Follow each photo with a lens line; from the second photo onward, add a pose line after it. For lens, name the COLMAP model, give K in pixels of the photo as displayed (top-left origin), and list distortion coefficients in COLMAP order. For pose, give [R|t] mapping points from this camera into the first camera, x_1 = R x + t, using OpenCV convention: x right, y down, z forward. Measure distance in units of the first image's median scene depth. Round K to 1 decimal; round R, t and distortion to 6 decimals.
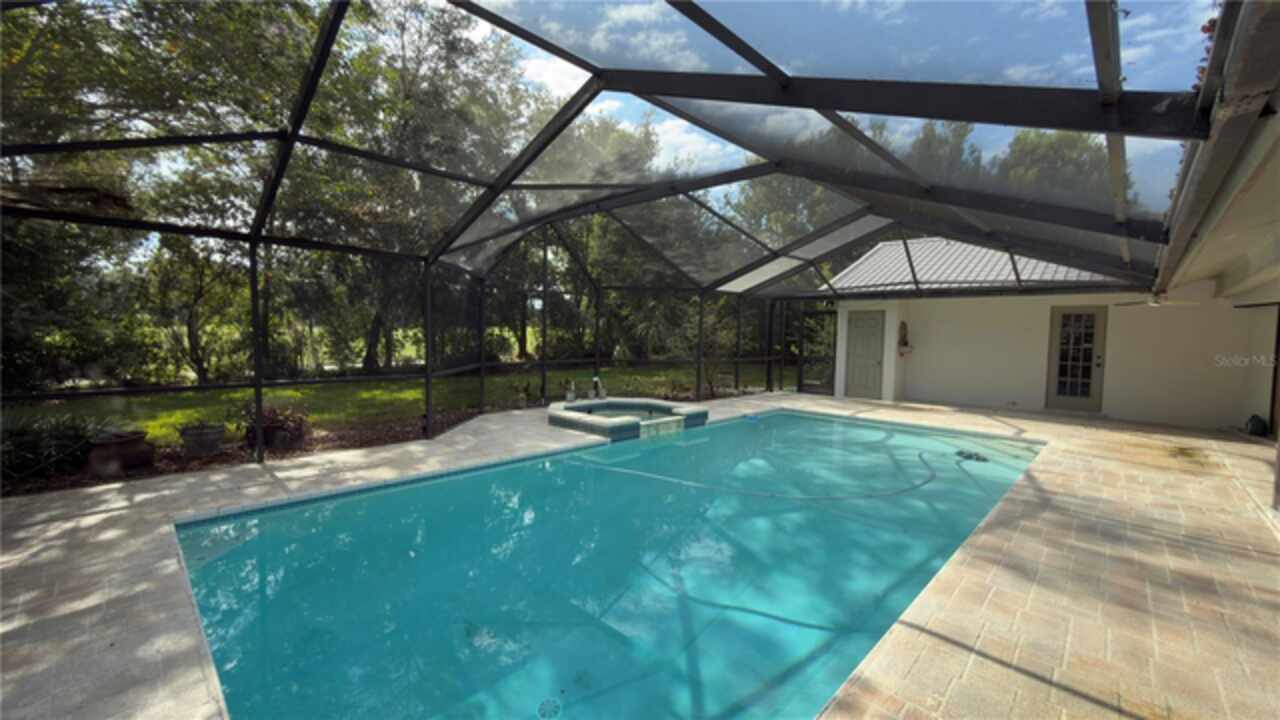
lens RADIAL K [[511.0, 0, 641.2], [0, 511.0, 367.5], [0, 0, 1]] dist [-0.000007, 0.000333]
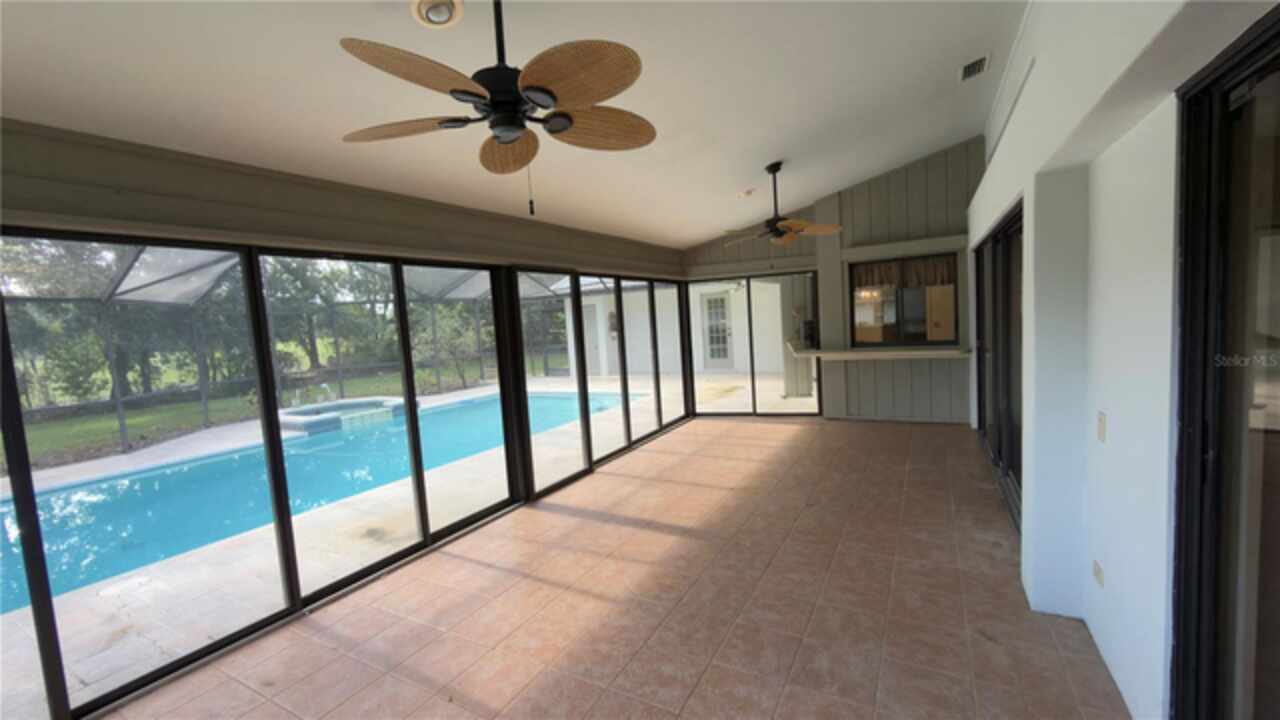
lens RADIAL K [[511.0, 0, 641.9], [0, 511.0, 363.1], [0, 0, 1]] dist [-0.000007, 0.000333]
pose [[0.963123, -0.103348, 0.248422, 0.228235], [0.100676, 0.994642, 0.023474, 0.012389], [-0.249517, 0.002402, 0.968367, -0.214520]]
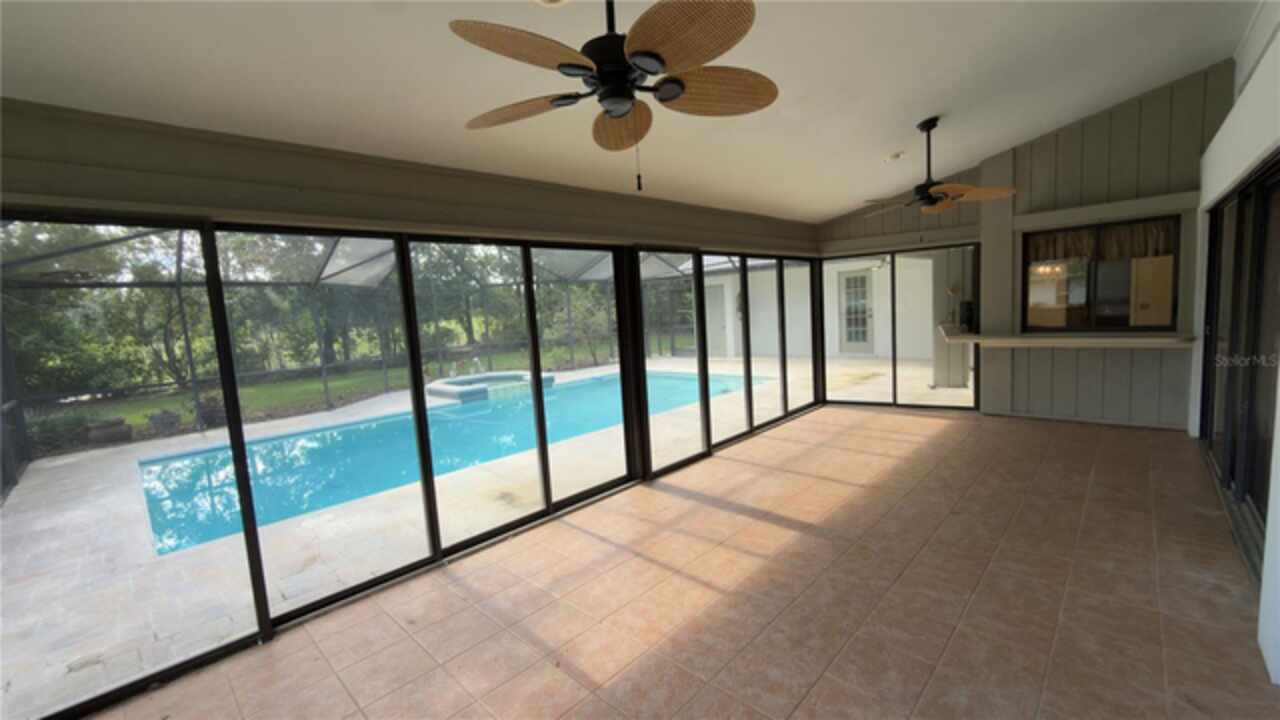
lens RADIAL K [[511.0, 0, 641.4], [0, 511.0, 363.1], [0, 0, 1]] dist [-0.000007, 0.000333]
pose [[0.996598, -0.082362, -0.002888, 0.235209], [0.082412, 0.995859, 0.038377, 0.012369], [-0.000285, -0.038484, 0.999259, -0.207671]]
